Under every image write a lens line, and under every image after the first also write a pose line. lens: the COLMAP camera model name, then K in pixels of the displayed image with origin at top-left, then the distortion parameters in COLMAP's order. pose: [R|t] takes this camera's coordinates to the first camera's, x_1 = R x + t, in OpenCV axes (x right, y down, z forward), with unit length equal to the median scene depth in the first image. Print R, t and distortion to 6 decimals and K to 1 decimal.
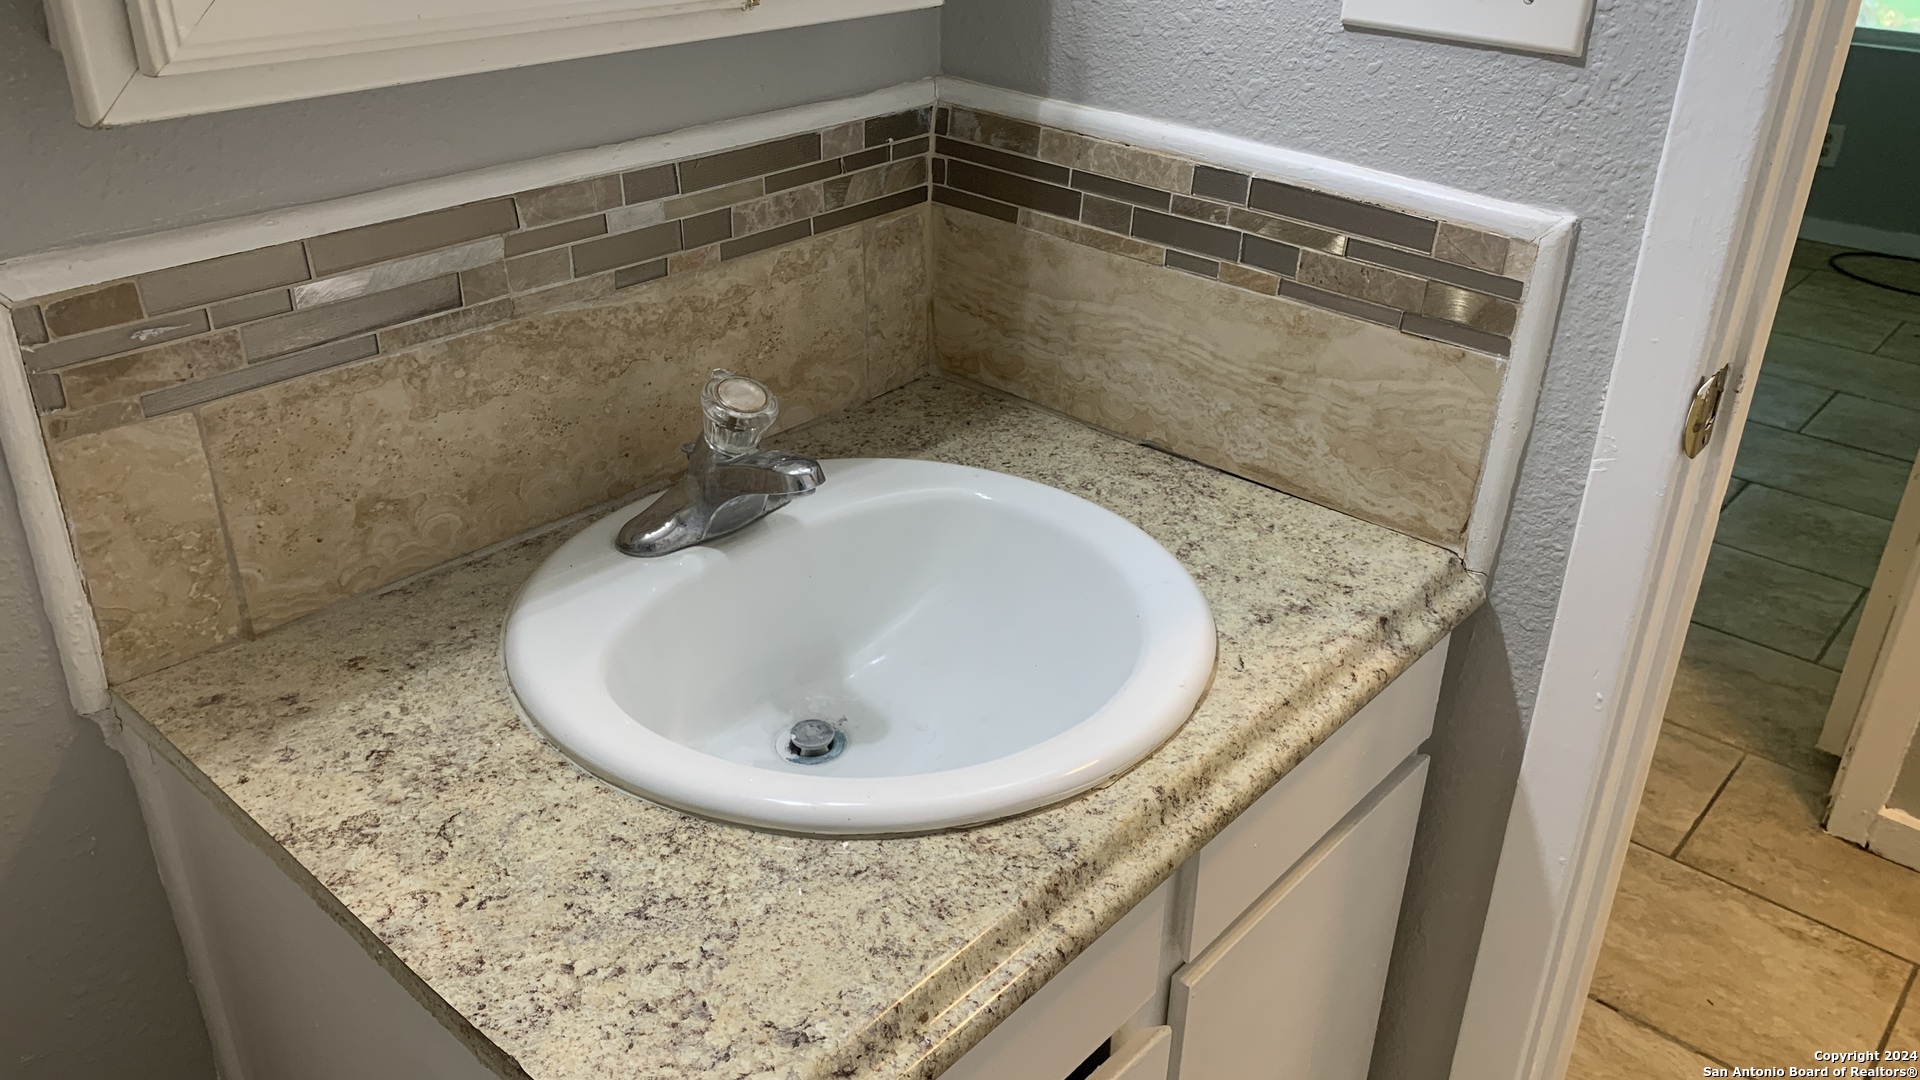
lens RADIAL K [[1479.6, 0, 971.2], [0, 1479.6, 535.4], [0, 0, 1]] dist [0.053049, -0.074646]
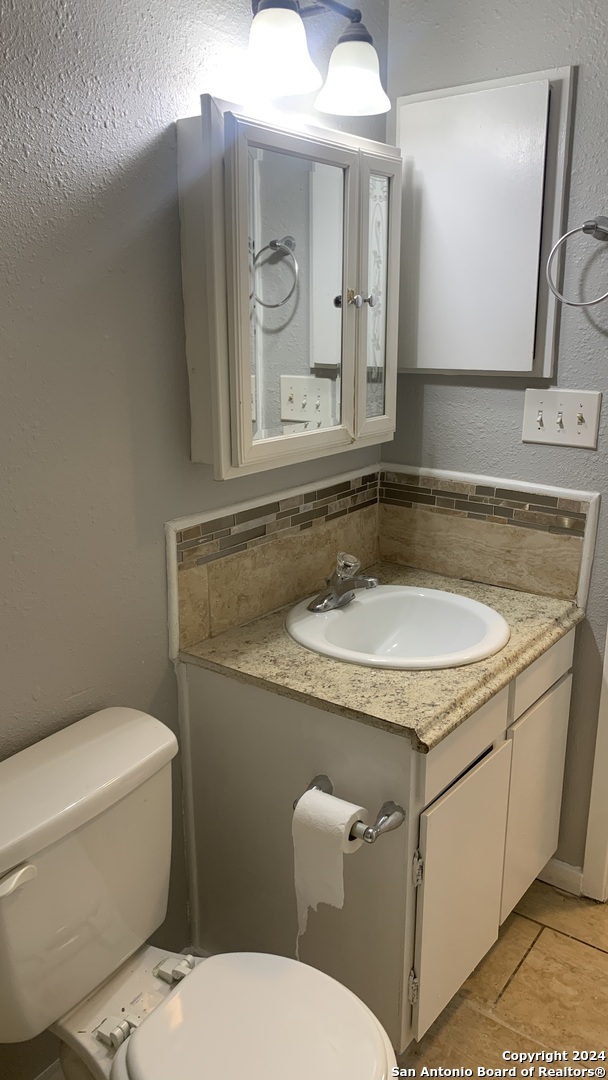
lens RADIAL K [[832.3, 0, 298.2], [0, 832.3, 543.7], [0, 0, 1]] dist [0.053049, -0.074646]
pose [[0.996843, -0.043466, 0.066448, -0.381651], [0.056294, 0.977062, -0.205379, 0.233213], [-0.055997, 0.208472, 0.976424, -0.741562]]
